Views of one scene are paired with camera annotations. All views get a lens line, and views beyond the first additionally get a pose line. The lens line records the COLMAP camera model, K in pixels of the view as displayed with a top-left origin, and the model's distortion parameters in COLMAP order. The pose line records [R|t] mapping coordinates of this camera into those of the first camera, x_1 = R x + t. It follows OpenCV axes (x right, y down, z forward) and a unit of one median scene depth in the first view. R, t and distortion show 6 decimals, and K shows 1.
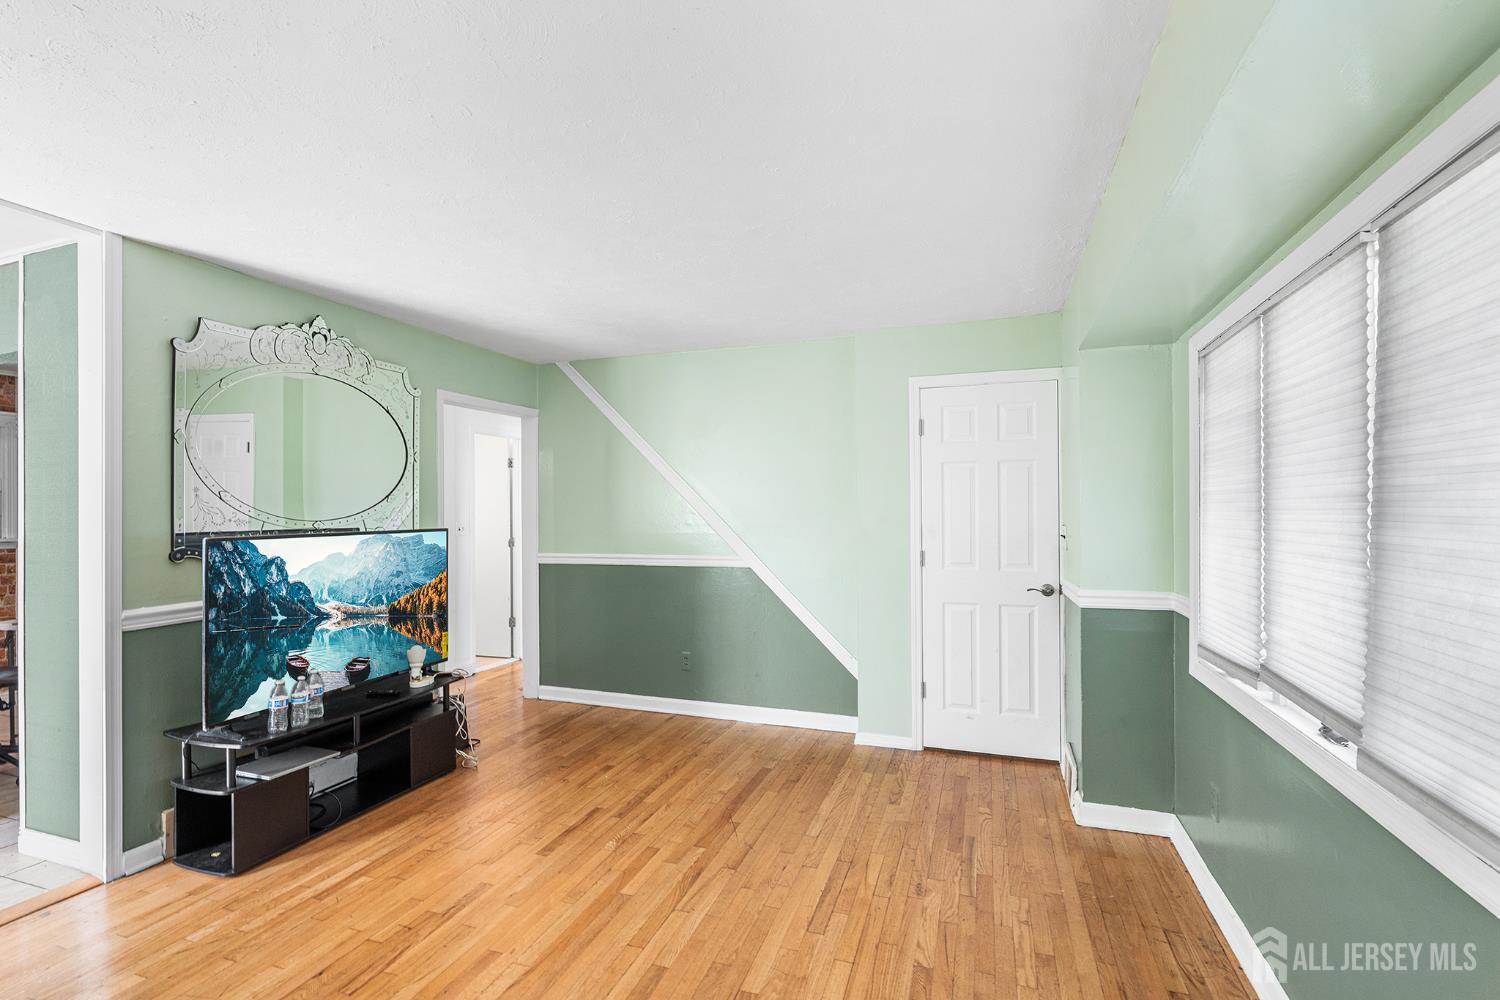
lens RADIAL K [[694.5, 0, 751.3], [0, 694.5, 508.2], [0, 0, 1]] dist [-0.005110, -0.000185]
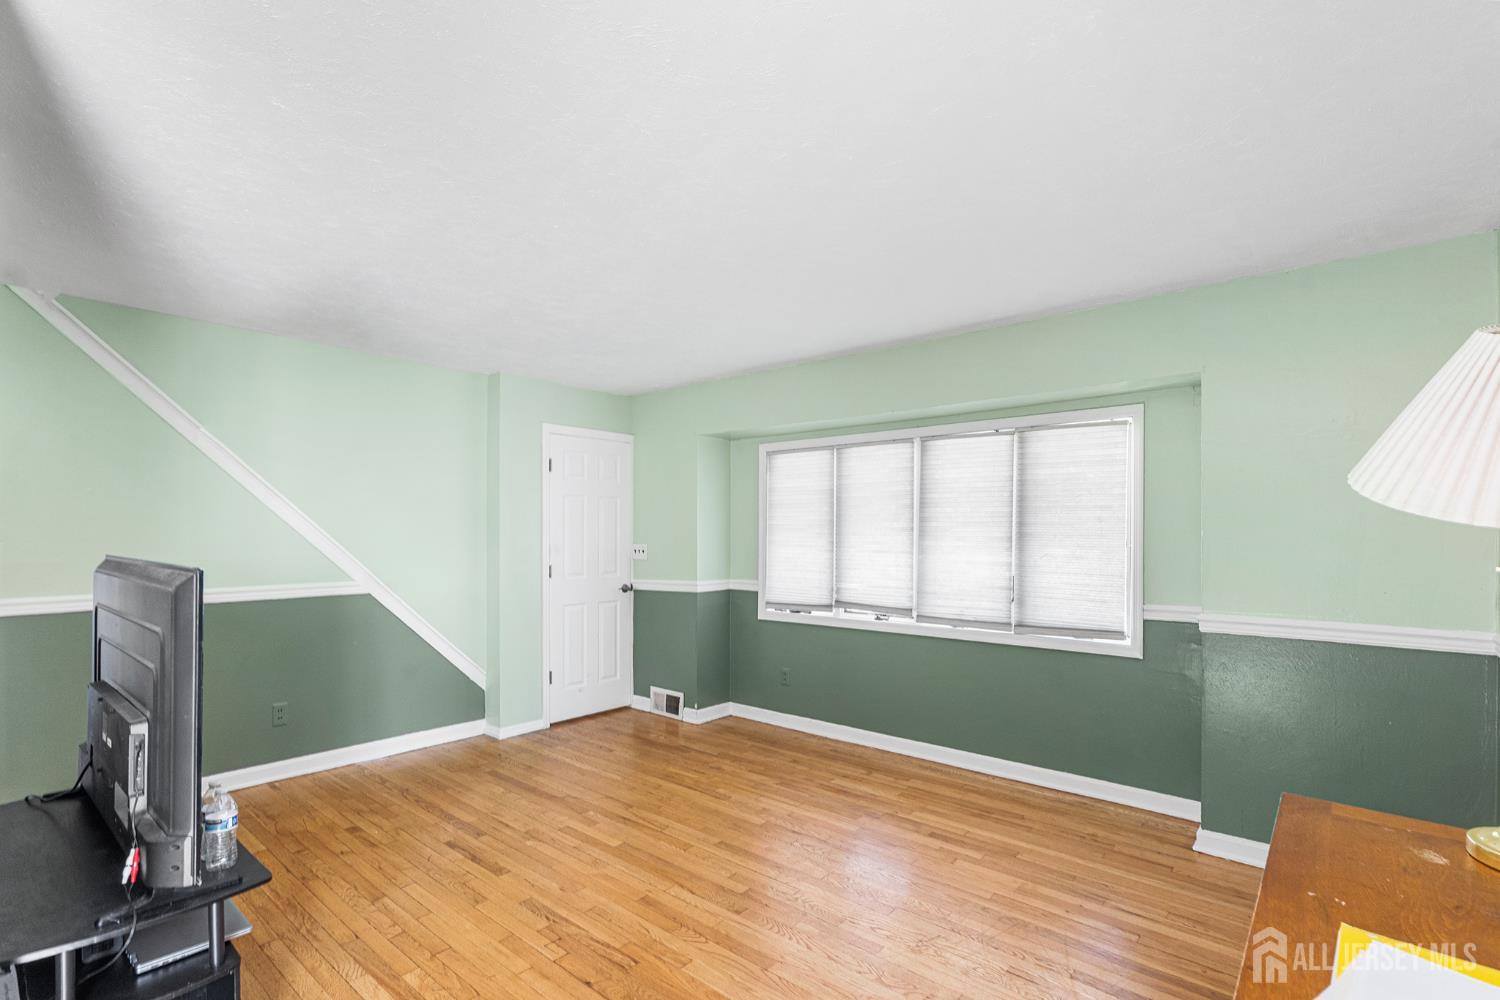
lens RADIAL K [[673.3, 0, 785.3], [0, 673.3, 535.2], [0, 0, 1]] dist [-0.007560, 0.001118]
pose [[0.343286, 0.004991, 0.939218, -0.849634], [-0.008489, 0.999962, -0.002212, 0.008202], [-0.939193, -0.007214, 0.343315, 0.229400]]
